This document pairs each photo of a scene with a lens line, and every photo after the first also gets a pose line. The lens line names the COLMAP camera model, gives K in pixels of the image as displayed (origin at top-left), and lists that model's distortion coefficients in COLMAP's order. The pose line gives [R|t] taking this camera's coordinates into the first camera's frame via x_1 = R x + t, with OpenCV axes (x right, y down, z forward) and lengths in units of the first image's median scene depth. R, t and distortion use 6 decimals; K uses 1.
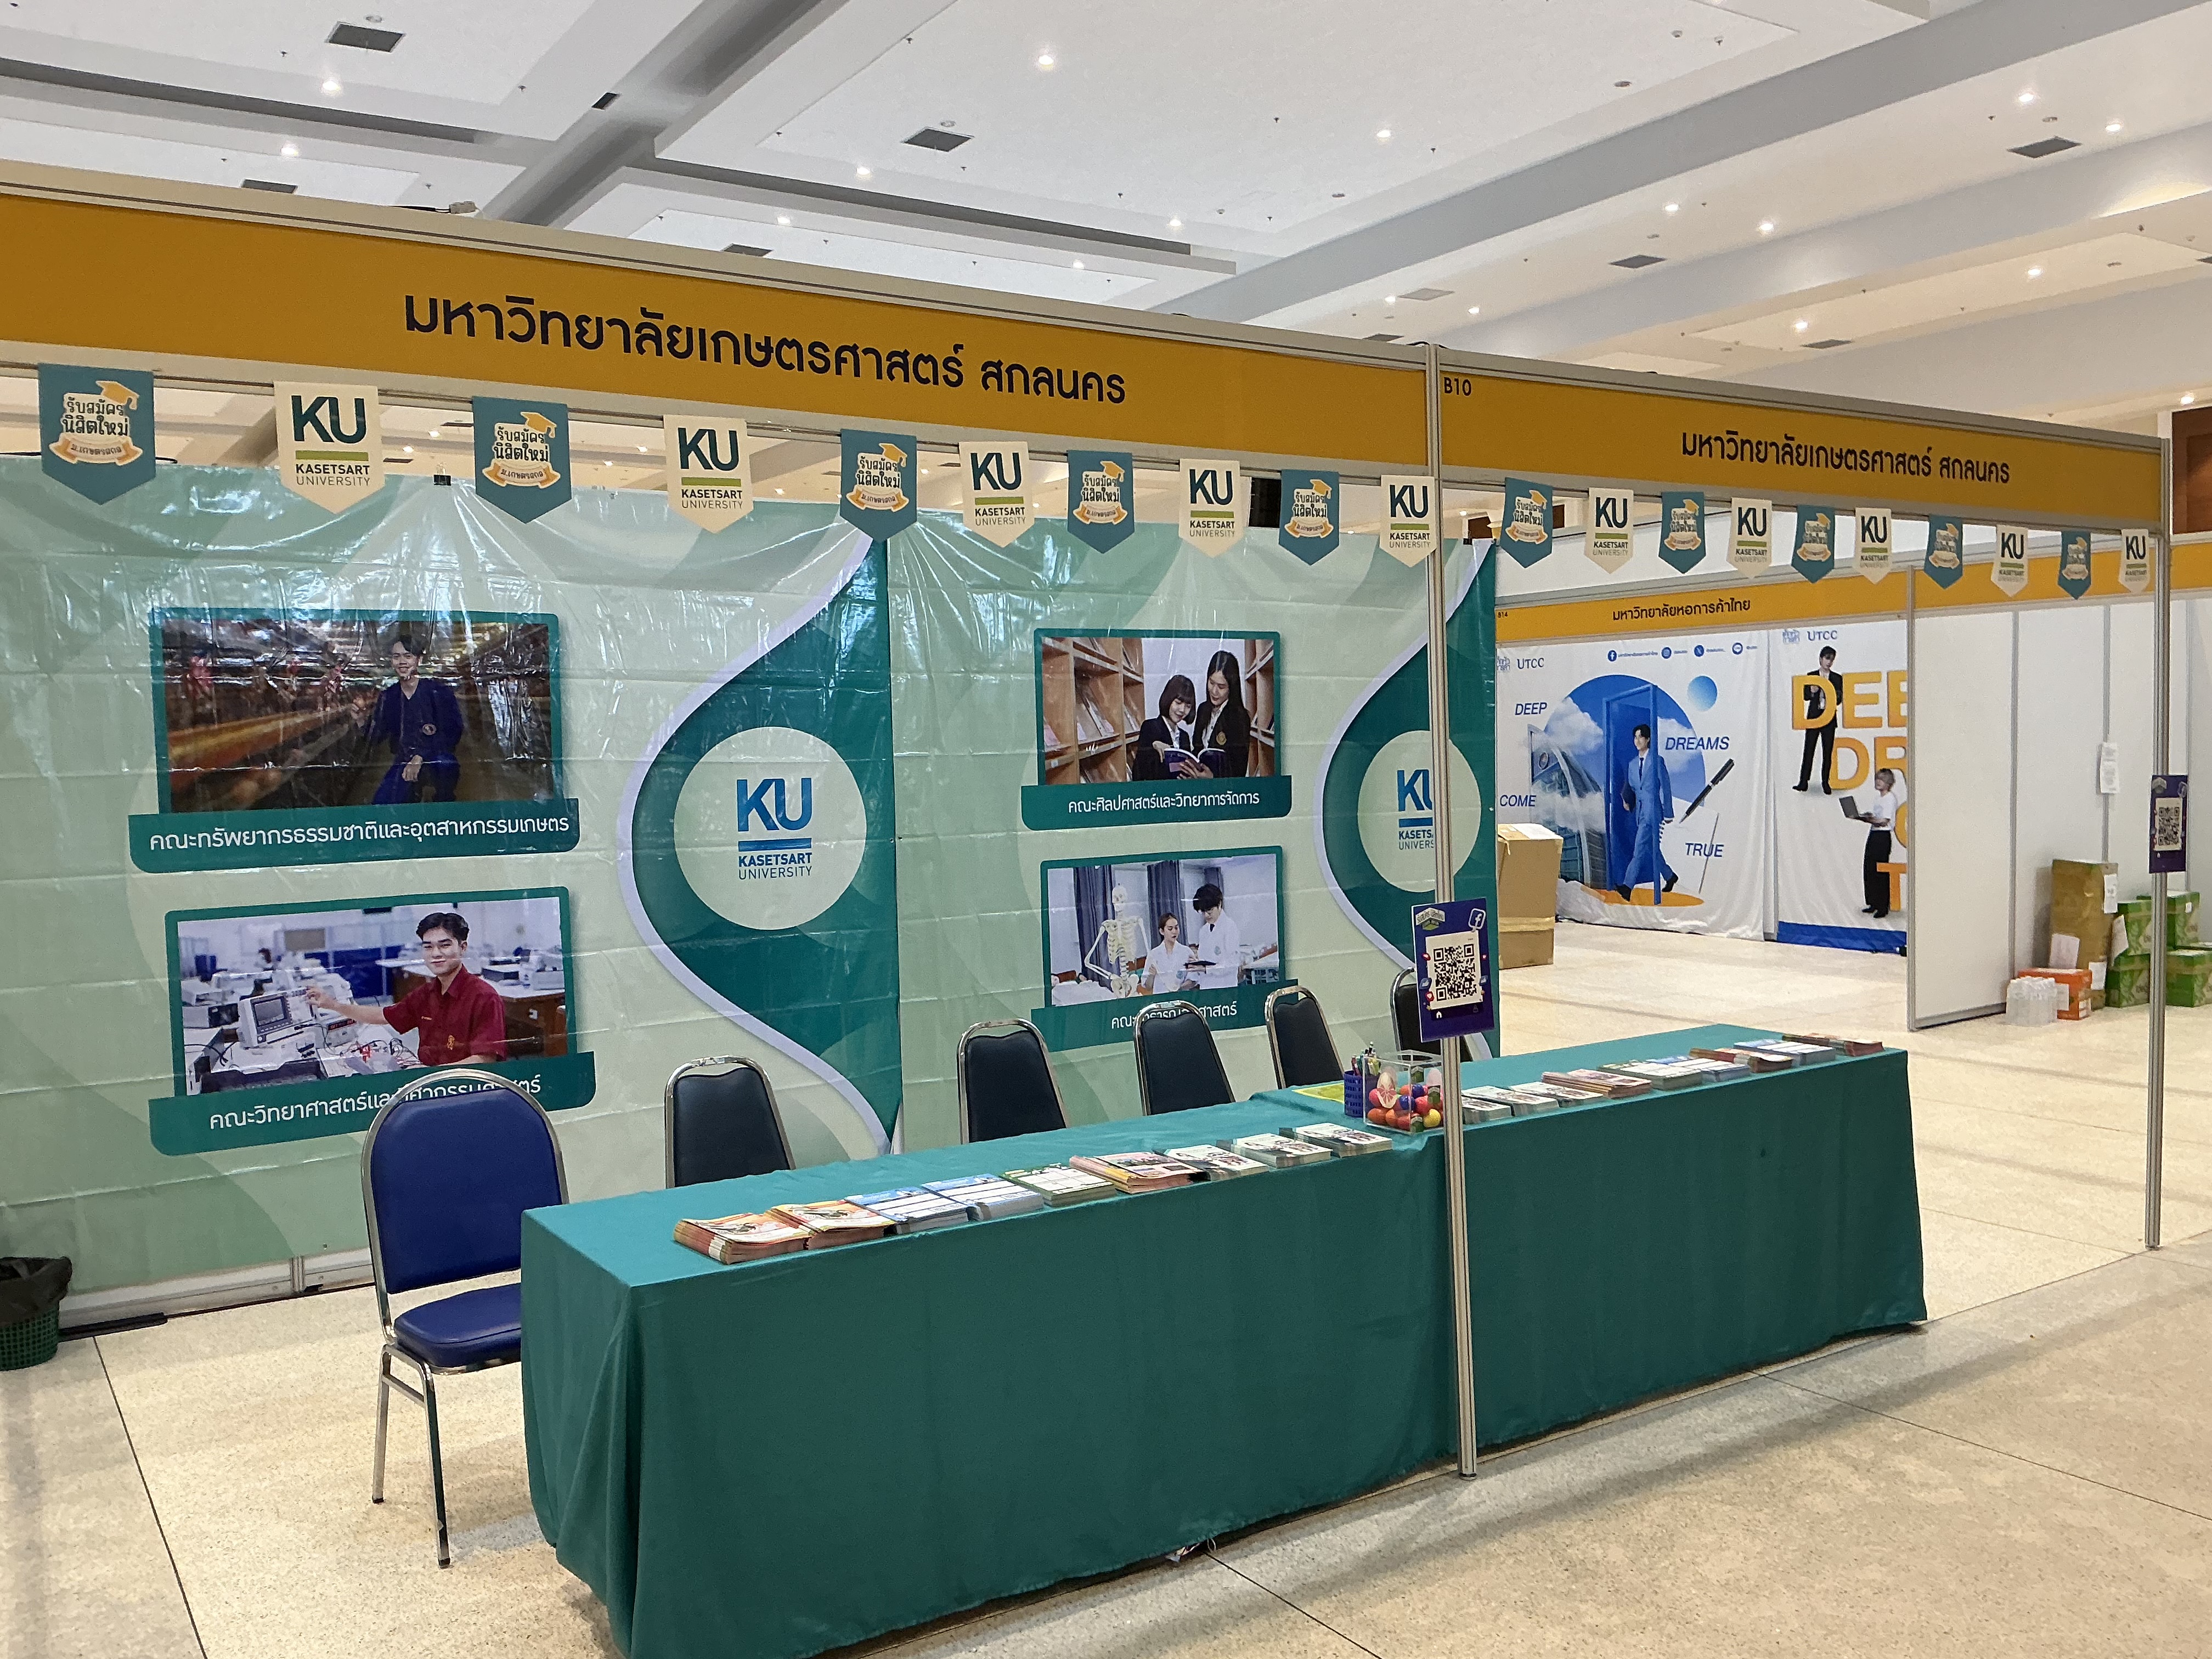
lens RADIAL K [[1860.0, 0, 1097.8], [0, 1860.0, 825.5], [0, 0, 1]] dist [0.074215, -0.014670]
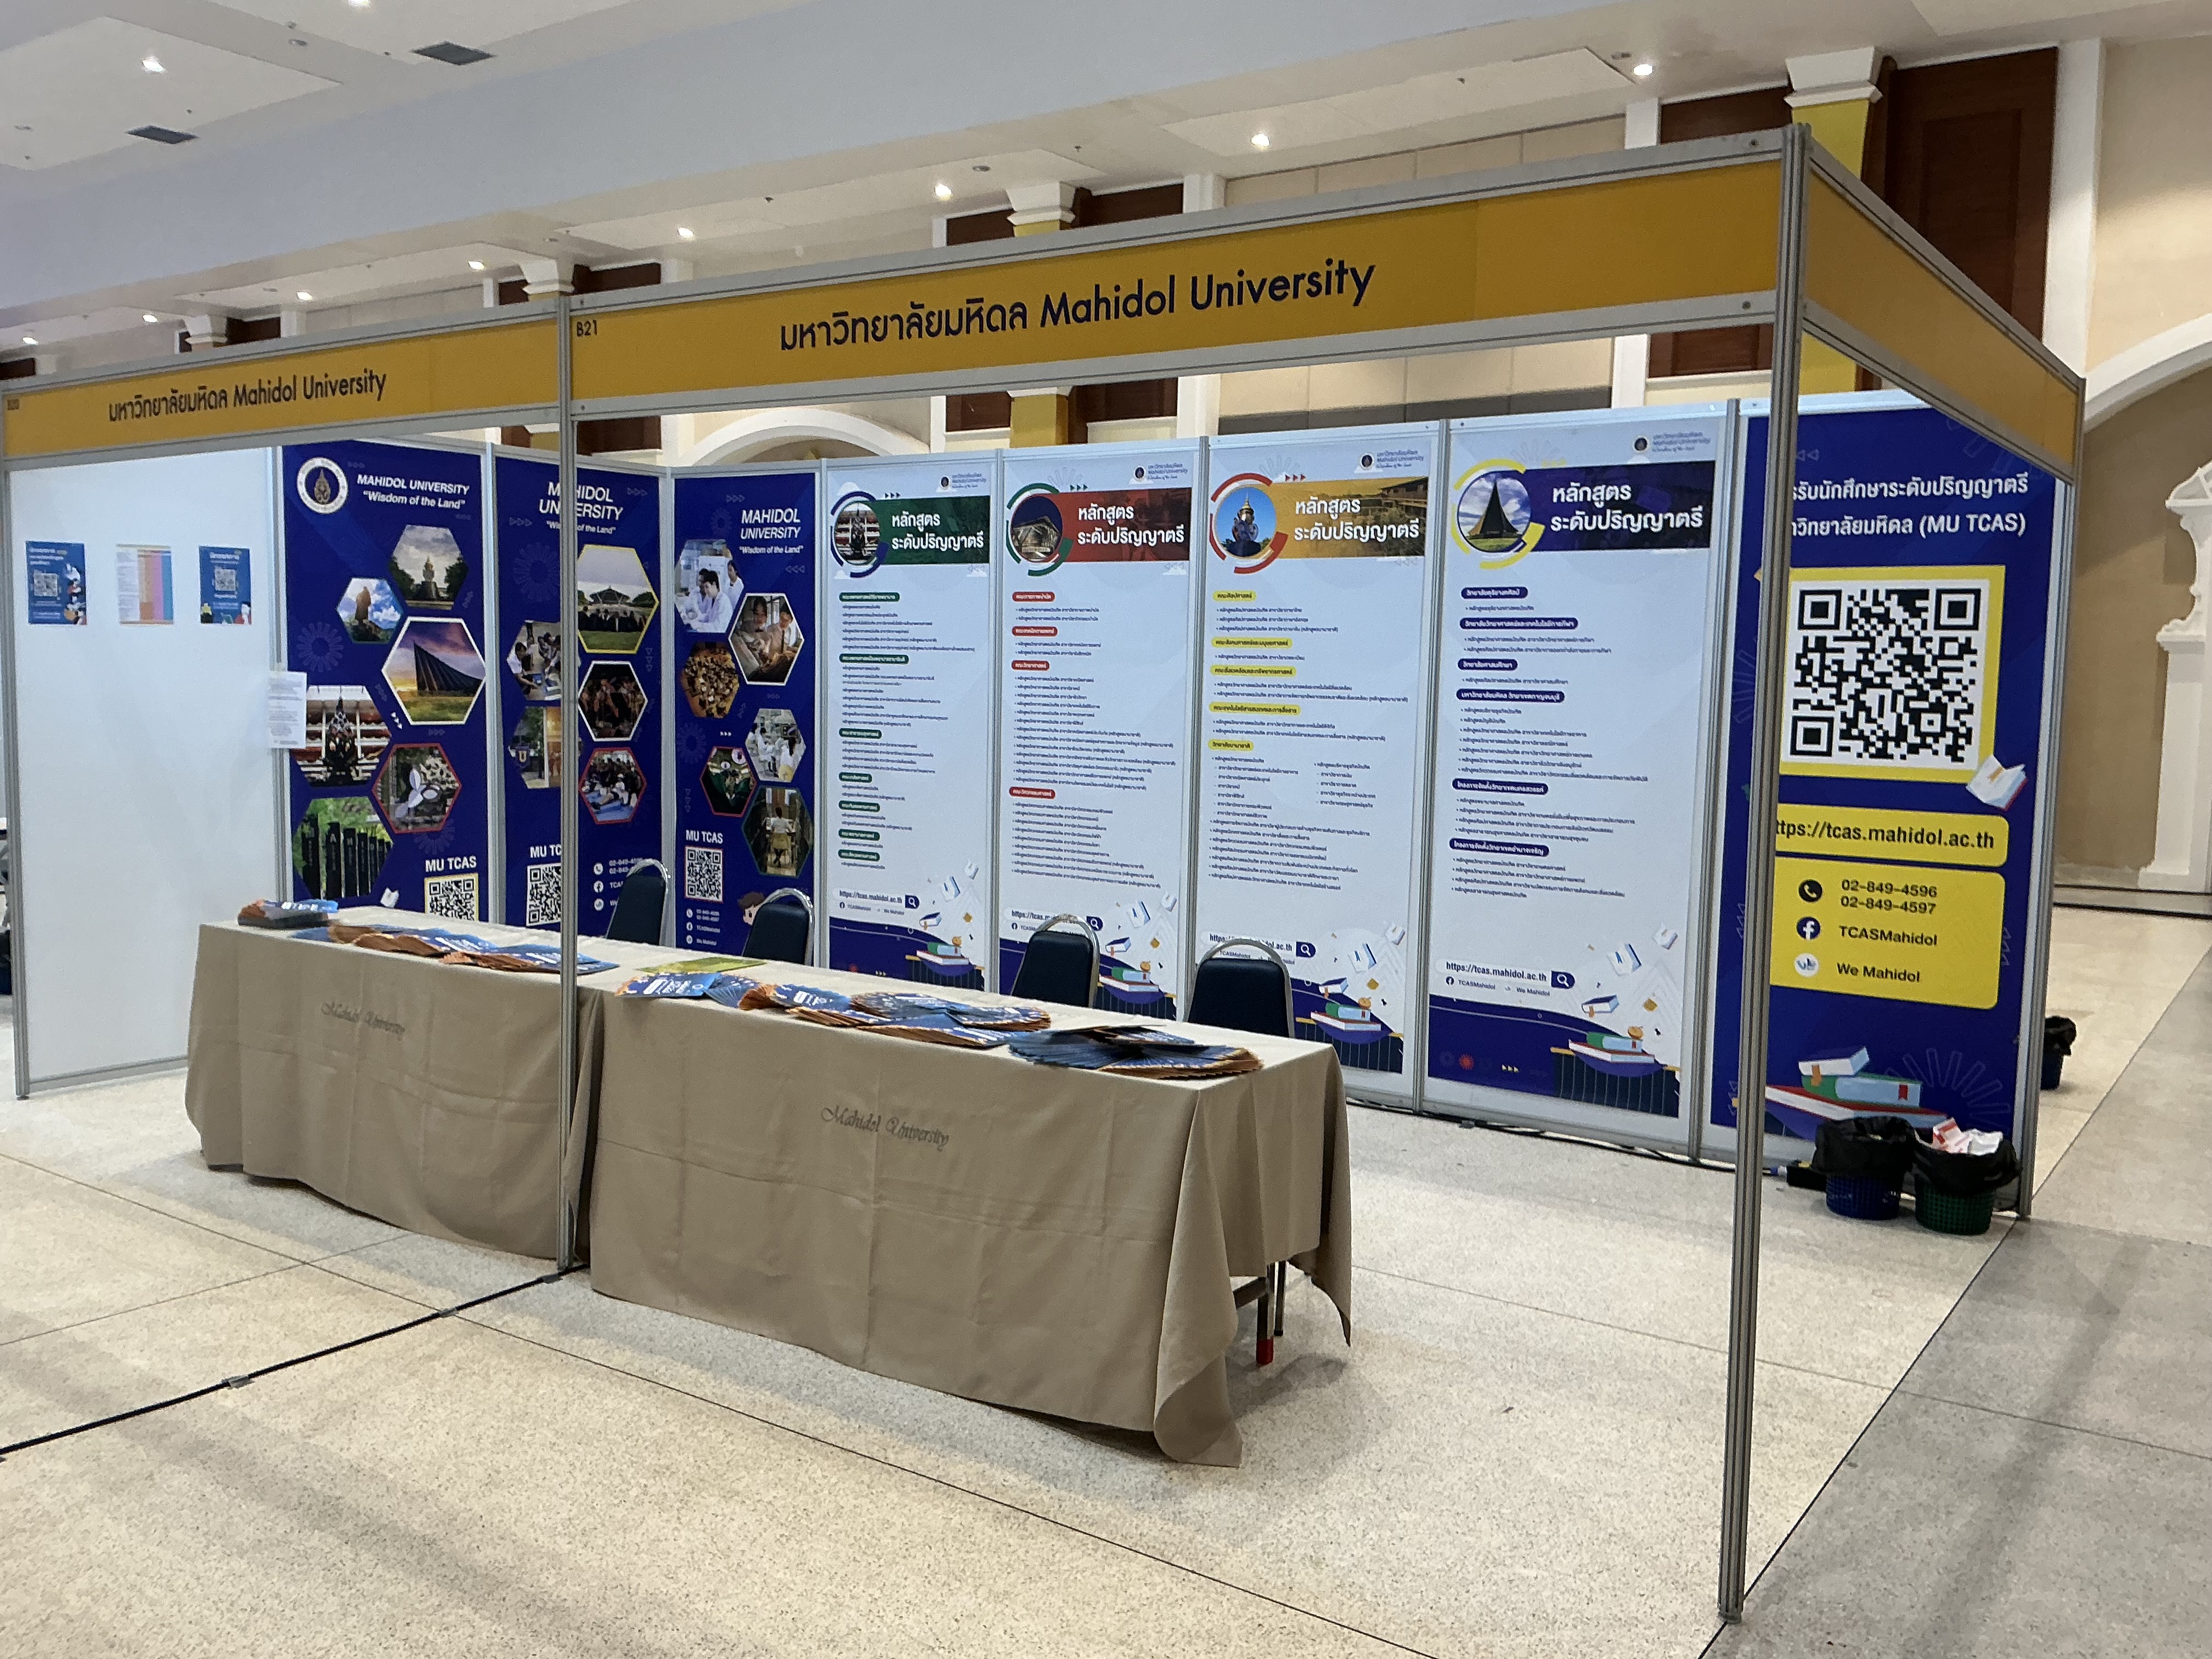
lens RADIAL K [[1860.0, 0, 1109.3], [0, 1860.0, 820.8], [0, 0, 1]] dist [0.074215, -0.014670]
pose [[0.374671, 0.113778, -0.920150, 1.112835], [-0.078759, 0.992760, 0.090687, -0.044013], [0.923807, 0.038492, 0.380920, 0.663681]]
